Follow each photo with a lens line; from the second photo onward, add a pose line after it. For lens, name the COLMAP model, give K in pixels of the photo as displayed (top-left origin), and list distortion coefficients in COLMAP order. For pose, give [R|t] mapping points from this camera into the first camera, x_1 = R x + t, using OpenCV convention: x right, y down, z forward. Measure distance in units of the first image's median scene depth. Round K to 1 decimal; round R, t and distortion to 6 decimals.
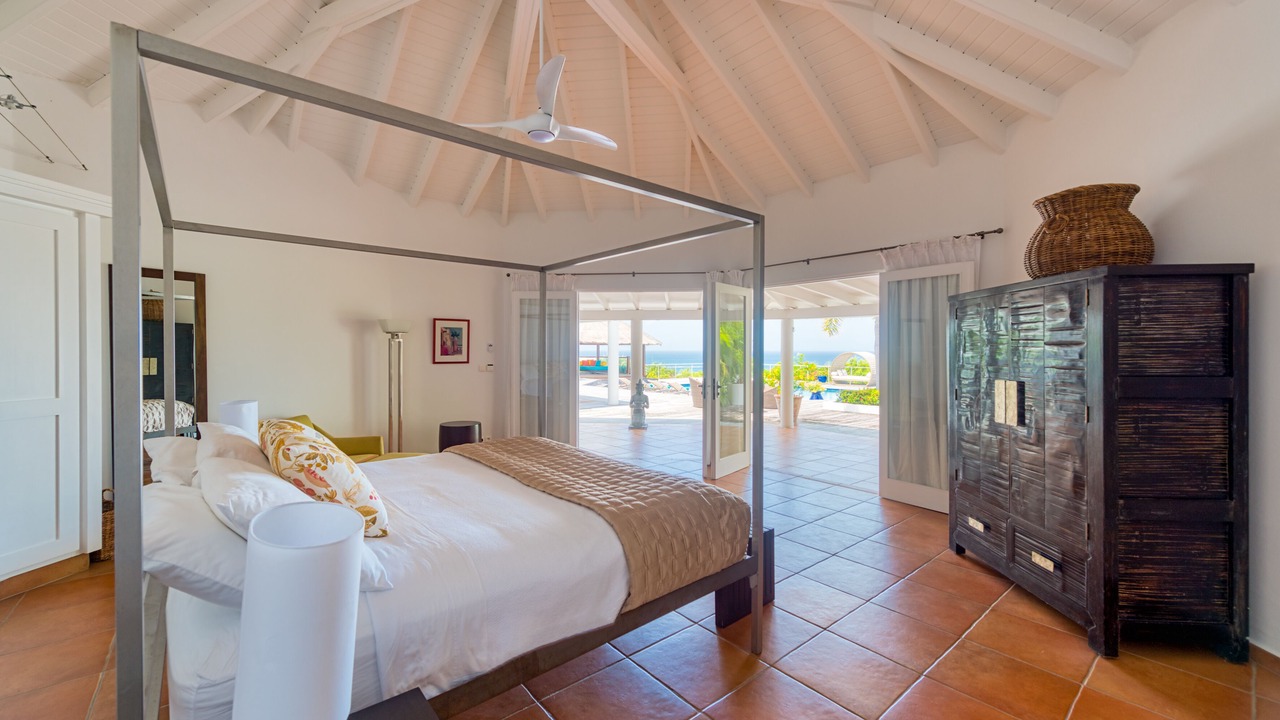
lens RADIAL K [[514.5, 0, 640.6], [0, 514.5, 354.1], [0, 0, 1]] dist [0.010341, -0.000185]
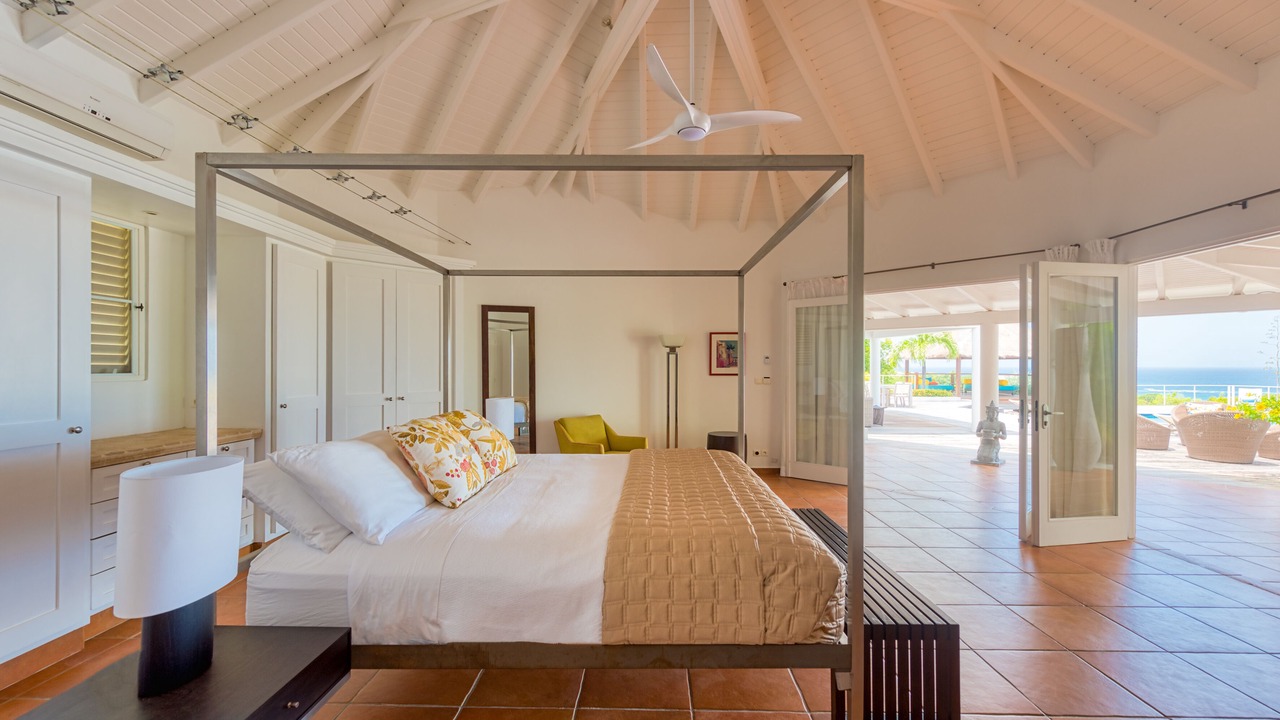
lens RADIAL K [[514.5, 0, 641.8], [0, 514.5, 366.1], [0, 0, 1]] dist [0.010341, -0.000185]
pose [[0.752915, -0.001220, -0.658117, 0.201456], [-0.005060, 0.999958, -0.007643, 0.008832], [0.658099, 0.009085, 0.752877, 0.121860]]
